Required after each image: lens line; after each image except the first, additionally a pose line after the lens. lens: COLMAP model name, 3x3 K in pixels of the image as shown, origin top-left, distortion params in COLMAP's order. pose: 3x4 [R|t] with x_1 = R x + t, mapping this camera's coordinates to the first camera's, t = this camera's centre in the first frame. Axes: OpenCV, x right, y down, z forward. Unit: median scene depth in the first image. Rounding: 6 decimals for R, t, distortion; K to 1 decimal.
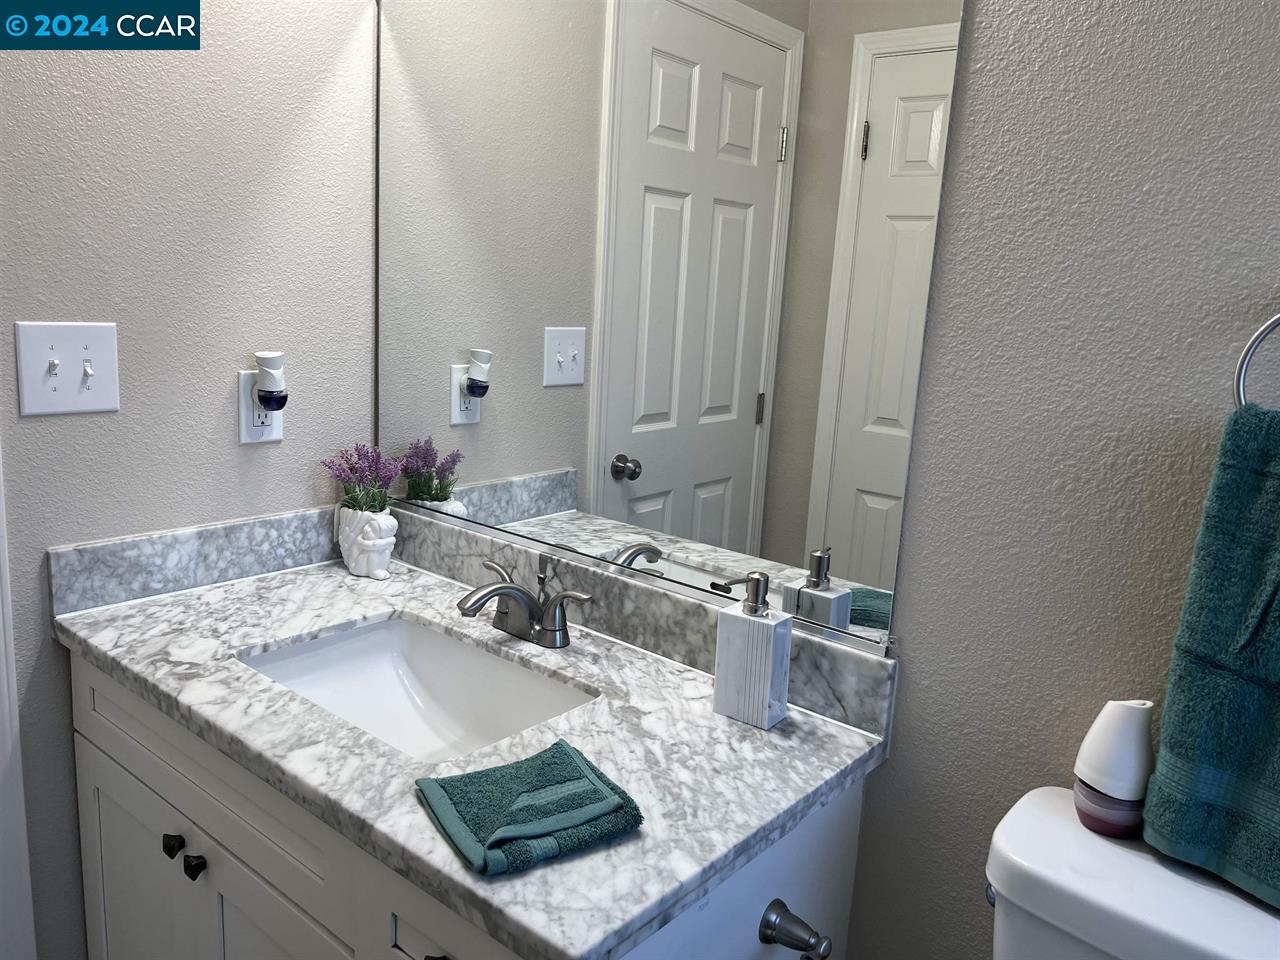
lens RADIAL K [[953.7, 0, 632.4], [0, 953.7, 479.9], [0, 0, 1]] dist [0.085891, -0.101414]
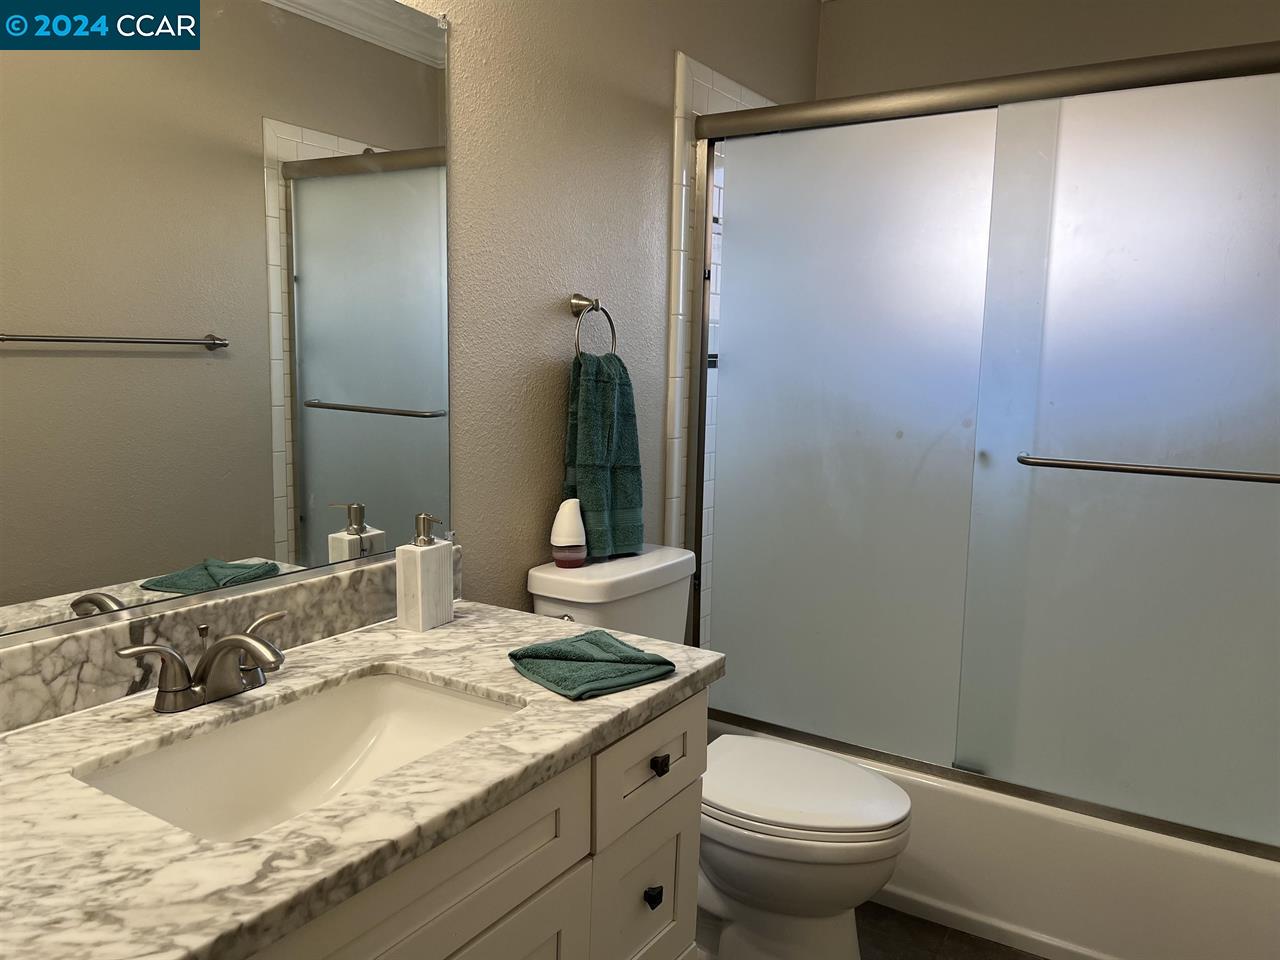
lens RADIAL K [[953.7, 0, 632.4], [0, 953.7, 479.9], [0, 0, 1]] dist [0.085891, -0.101414]
pose [[-0.122372, -0.188216, 0.974474, -1.089395], [0.172015, 0.962972, 0.207596, -0.157417], [-0.977464, 0.193028, -0.085465, 0.766302]]
